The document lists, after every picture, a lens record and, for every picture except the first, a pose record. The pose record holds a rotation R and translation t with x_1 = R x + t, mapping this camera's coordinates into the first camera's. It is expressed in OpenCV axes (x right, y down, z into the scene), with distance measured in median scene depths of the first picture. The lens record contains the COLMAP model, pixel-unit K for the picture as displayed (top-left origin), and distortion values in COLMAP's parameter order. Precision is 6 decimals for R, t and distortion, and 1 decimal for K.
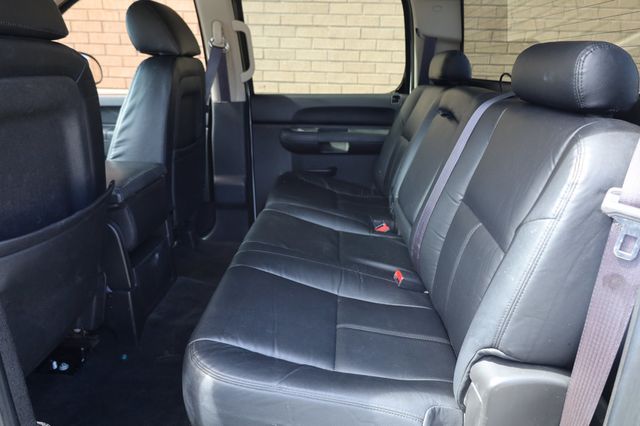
lens RADIAL K [[439.3, 0, 320.0], [0, 439.3, 213.0], [0, 0, 1]] dist [-0.007142, -0.001441]
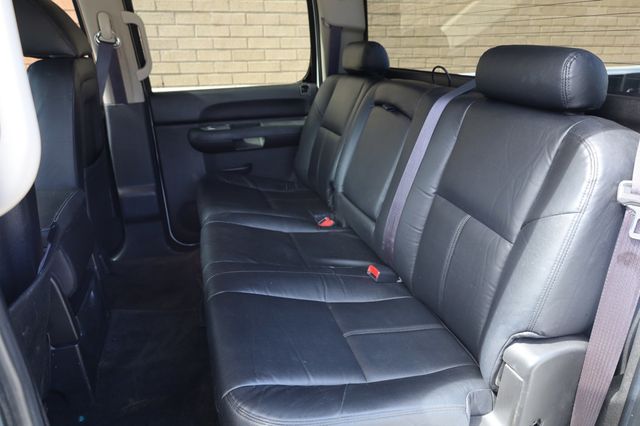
lens RADIAL K [[439.3, 0, 320.0], [0, 439.3, 213.0], [0, 0, 1]] dist [-0.007142, -0.001441]
pose [[0.945700, -0.143299, 0.291749, -0.185513], [0.129514, 0.989370, 0.066134, -0.063362], [-0.298124, -0.024758, 0.954206, 0.049221]]
